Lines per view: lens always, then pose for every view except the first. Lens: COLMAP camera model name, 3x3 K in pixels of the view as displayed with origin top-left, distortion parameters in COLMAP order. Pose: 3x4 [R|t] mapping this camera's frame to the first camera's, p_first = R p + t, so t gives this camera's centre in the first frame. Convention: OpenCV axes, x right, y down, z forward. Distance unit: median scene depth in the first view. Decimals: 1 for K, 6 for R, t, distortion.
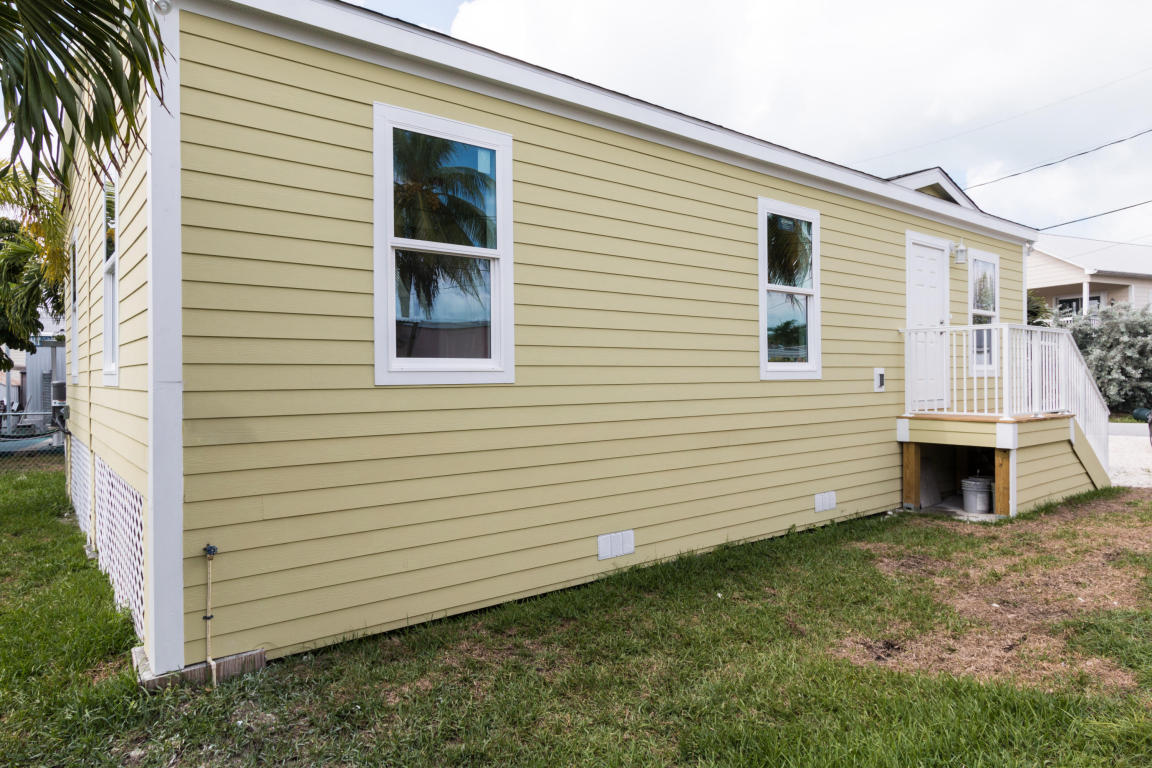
lens RADIAL K [[698.5, 0, 571.1], [0, 698.5, 387.9], [0, 0, 1]] dist [0.004189, 0.001949]
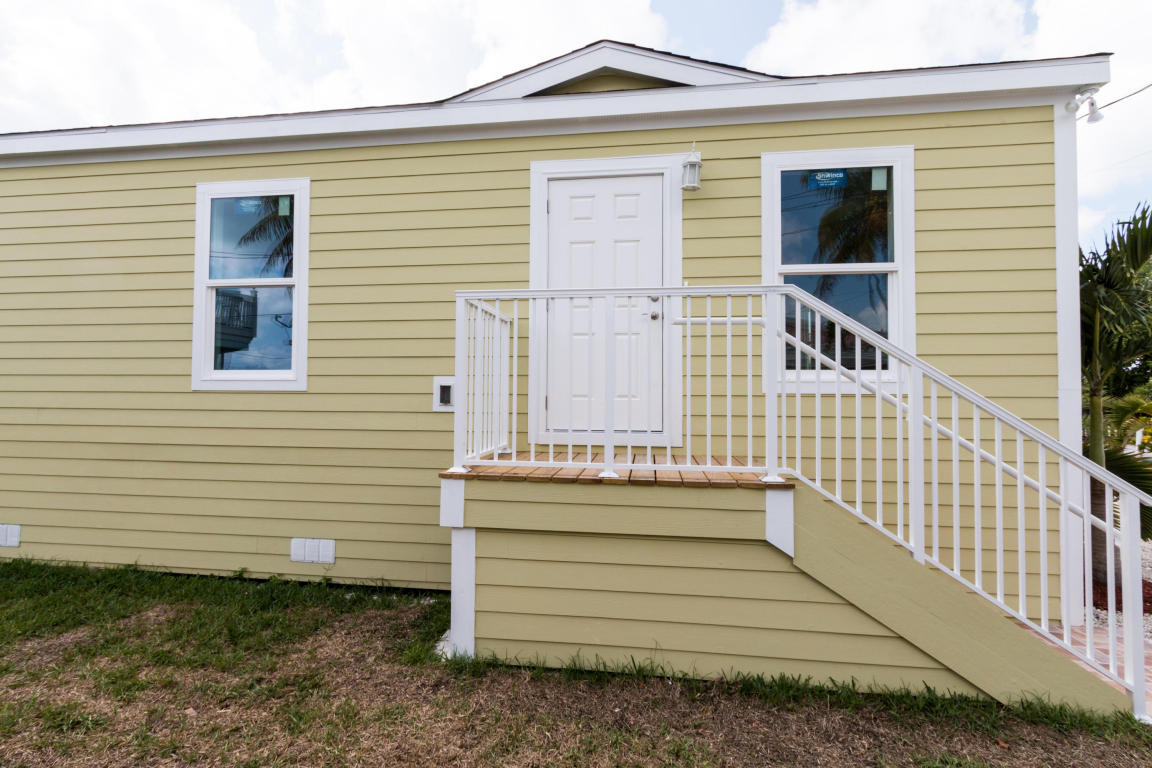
lens RADIAL K [[550.4, 0, 573.0], [0, 550.4, 382.2], [0, 0, 1]] dist [-0.001752, -0.000261]
pose [[0.696602, 0.004415, -0.717444, 0.878046], [-0.020500, 0.999695, -0.013753, -0.017660], [0.717165, 0.024288, 0.696480, 0.687596]]
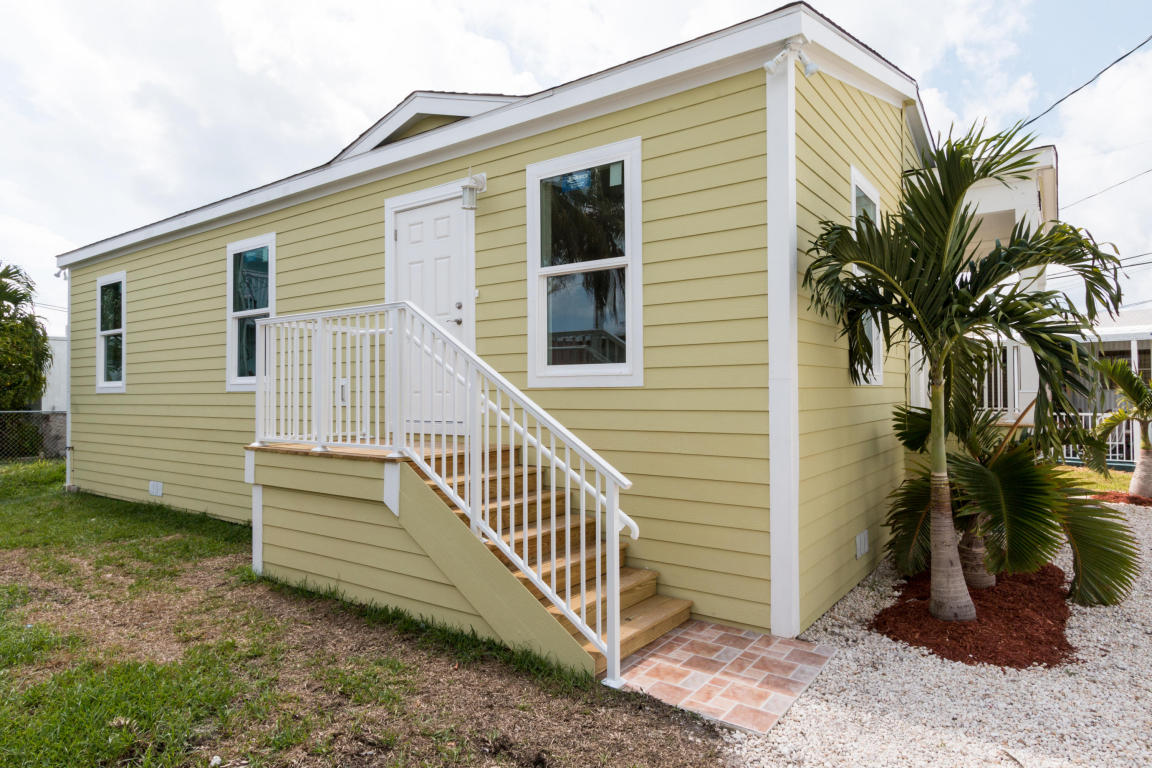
lens RADIAL K [[686.6, 0, 573.6], [0, 686.6, 379.3], [0, 0, 1]] dist [0.003974, 0.001045]
pose [[0.274656, -0.001528, -0.961541, 1.569044], [0.000422, 0.999999, -0.001469, -0.030184], [0.961543, -0.000002, 0.274656, 1.221905]]
